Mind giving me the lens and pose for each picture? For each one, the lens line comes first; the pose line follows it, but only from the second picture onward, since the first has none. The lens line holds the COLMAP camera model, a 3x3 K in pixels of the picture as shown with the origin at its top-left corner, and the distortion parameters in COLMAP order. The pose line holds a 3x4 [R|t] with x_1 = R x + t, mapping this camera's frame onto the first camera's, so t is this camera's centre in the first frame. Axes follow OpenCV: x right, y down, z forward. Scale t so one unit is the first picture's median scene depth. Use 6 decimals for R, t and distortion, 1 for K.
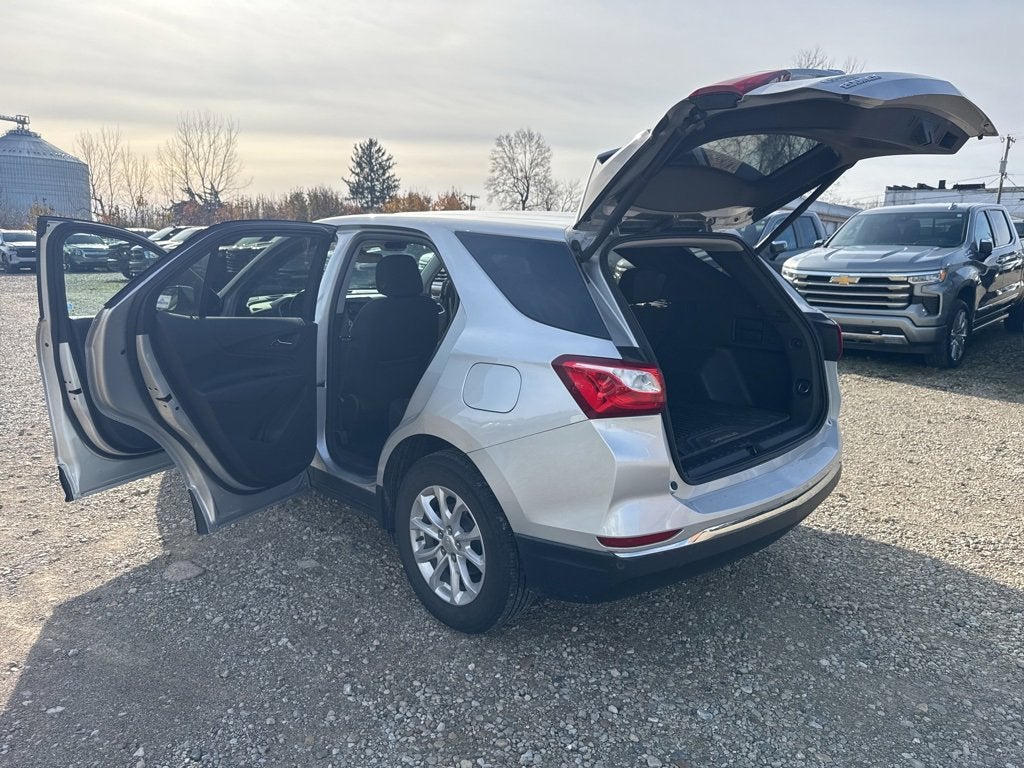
lens RADIAL K [[719.8, 0, 514.1], [0, 719.8, 390.2], [0, 0, 1]] dist [0.023438, -0.031122]
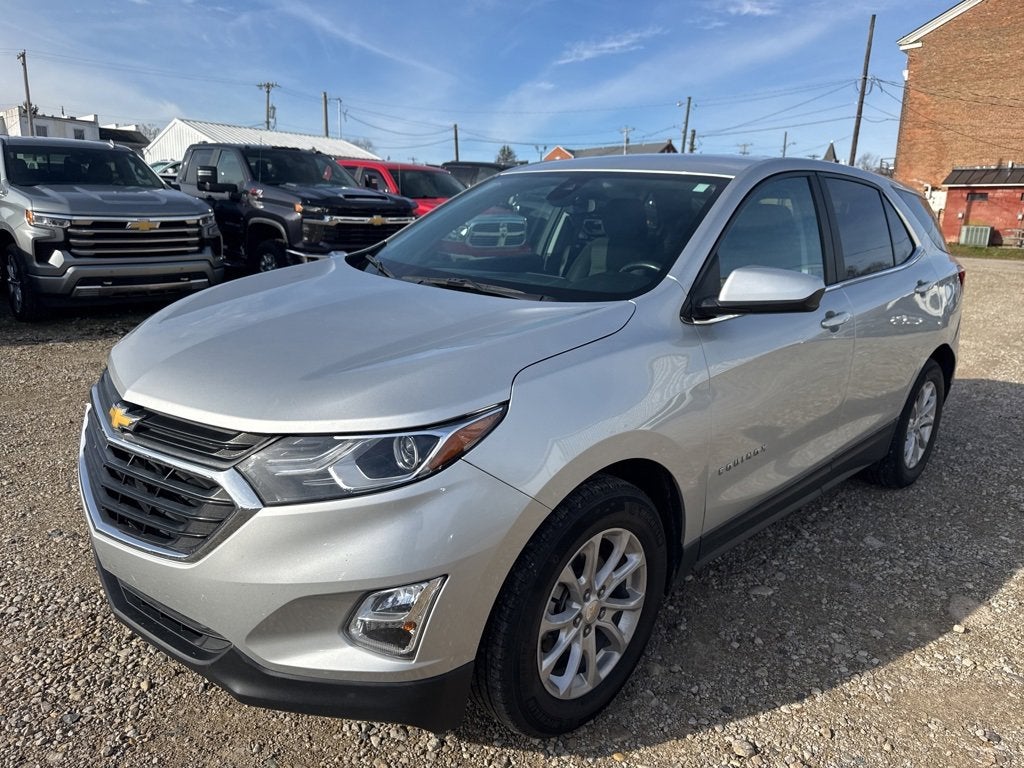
lens RADIAL K [[719.8, 0, 507.5], [0, 719.8, 384.6], [0, 0, 1]] dist [0.023438, -0.031122]
pose [[-0.017611, -0.244654, 0.969450, -1.134432], [0.168144, 0.955067, 0.244079, -0.264302], [-0.985605, 0.167306, 0.024317, 1.410278]]
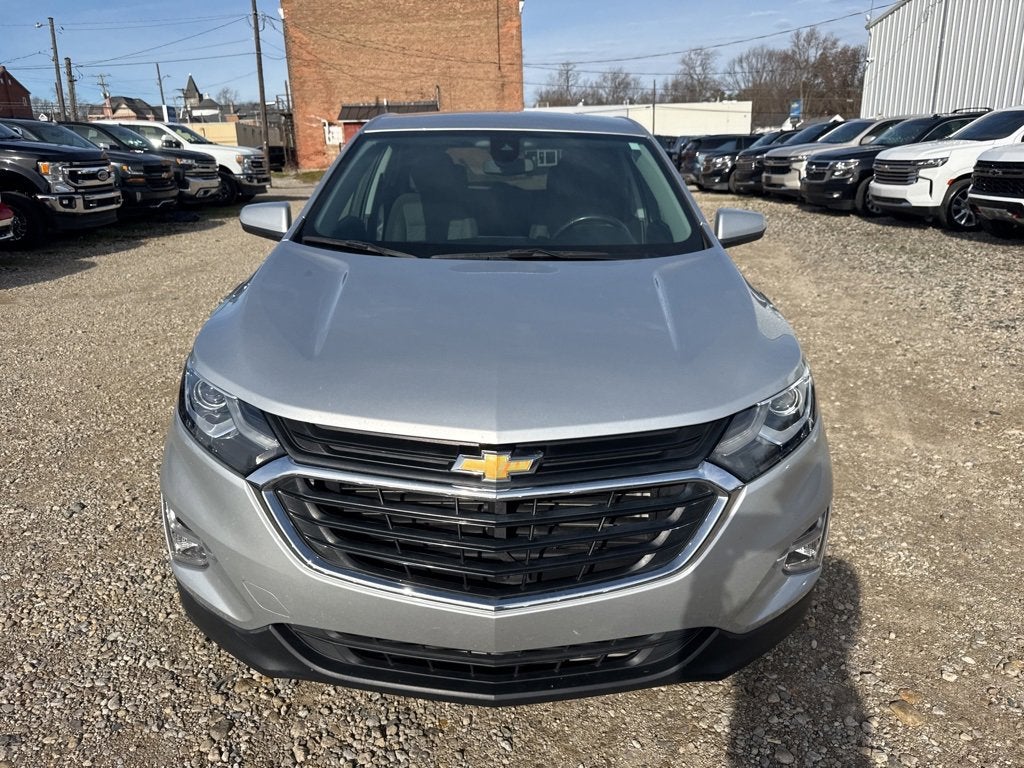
lens RADIAL K [[719.8, 0, 517.9], [0, 719.8, 378.5], [0, 0, 1]] dist [0.023438, -0.031122]
pose [[-0.731851, -0.205256, 0.649818, -0.893462], [0.138427, 0.888904, 0.436677, -0.392579], [-0.667257, 0.409535, -0.622133, 1.945823]]
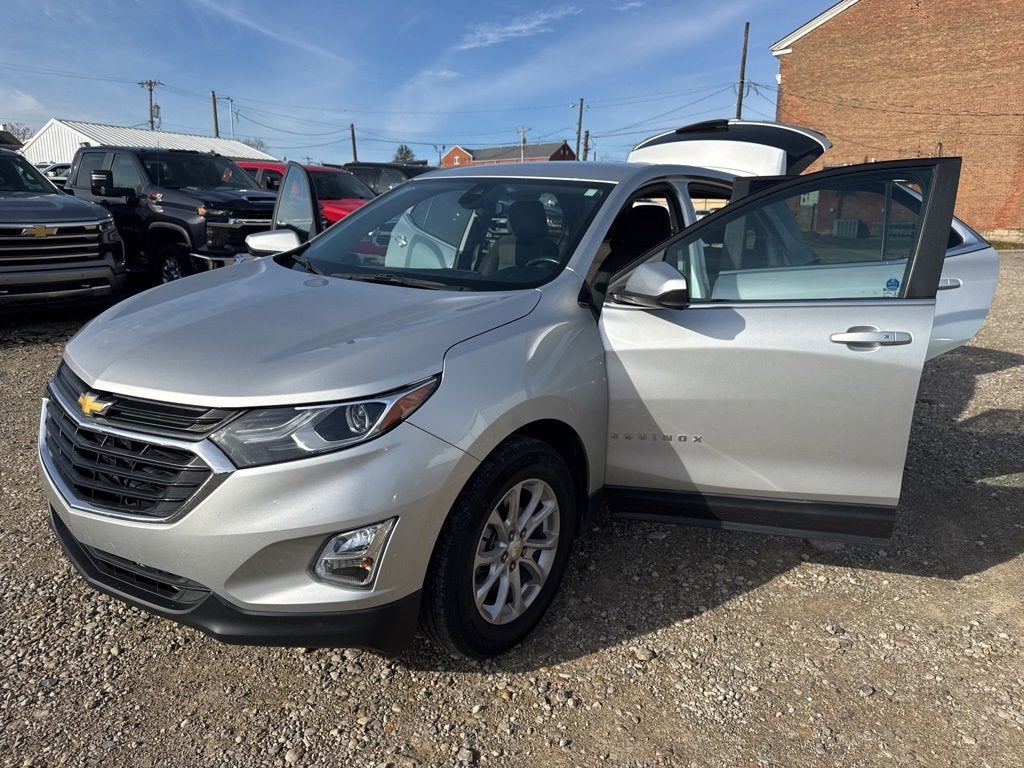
lens RADIAL K [[719.8, 0, 504.5], [0, 719.8, 380.9], [0, 0, 1]] dist [0.023438, -0.031122]
pose [[-0.146843, -0.237429, 0.960242, -1.237084], [0.177924, 0.948592, 0.261757, -0.272511], [-0.973026, 0.209288, -0.097050, 1.431340]]
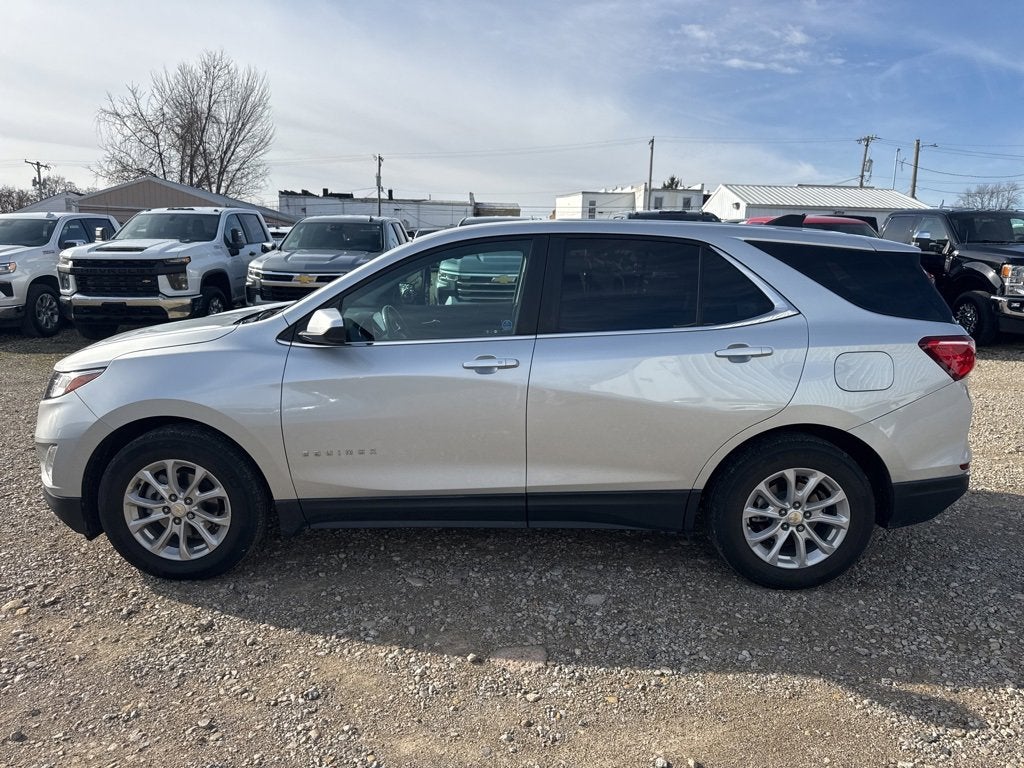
lens RADIAL K [[719.8, 0, 512.1], [0, 719.8, 384.3], [0, 0, 1]] dist [0.023438, -0.031122]
pose [[0.692906, -0.130596, 0.709103, -0.973227], [0.135688, 0.989507, 0.049649, -0.093376], [-0.708146, 0.061815, 0.703355, 0.409464]]
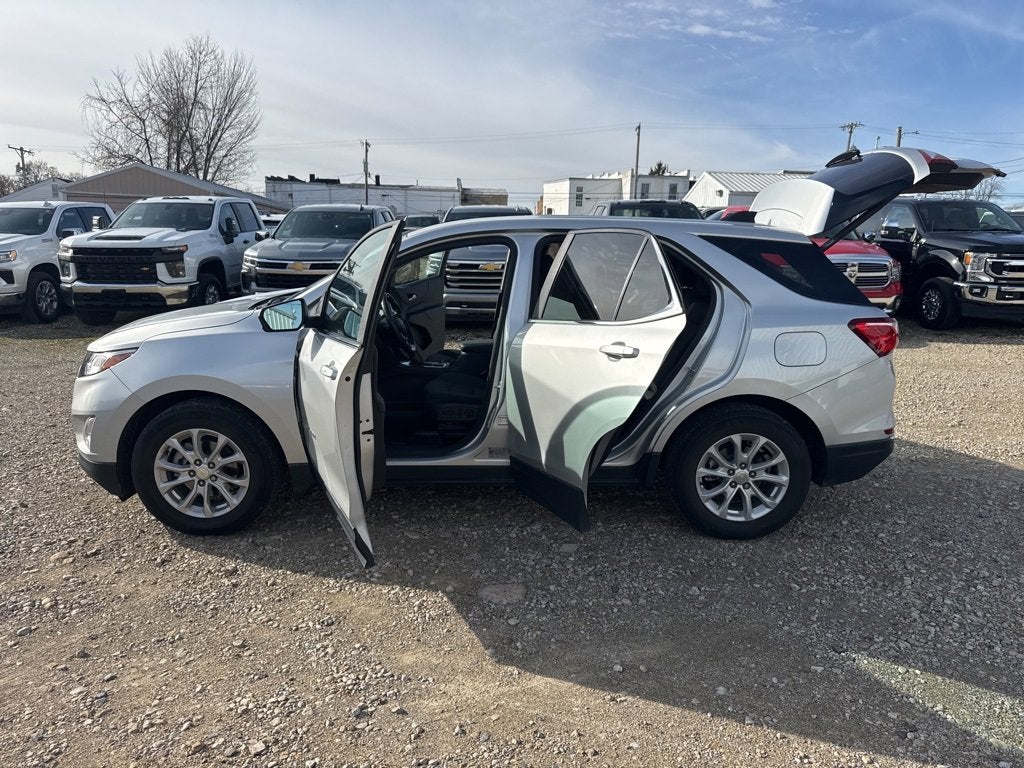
lens RADIAL K [[719.8, 0, 512.8], [0, 719.8, 379.8], [0, 0, 1]] dist [0.023438, -0.031122]
pose [[0.680206, -0.142270, 0.719082, -1.065661], [0.138065, 0.988292, 0.064932, -0.086480], [-0.719901, 0.055112, 0.691885, 0.311454]]
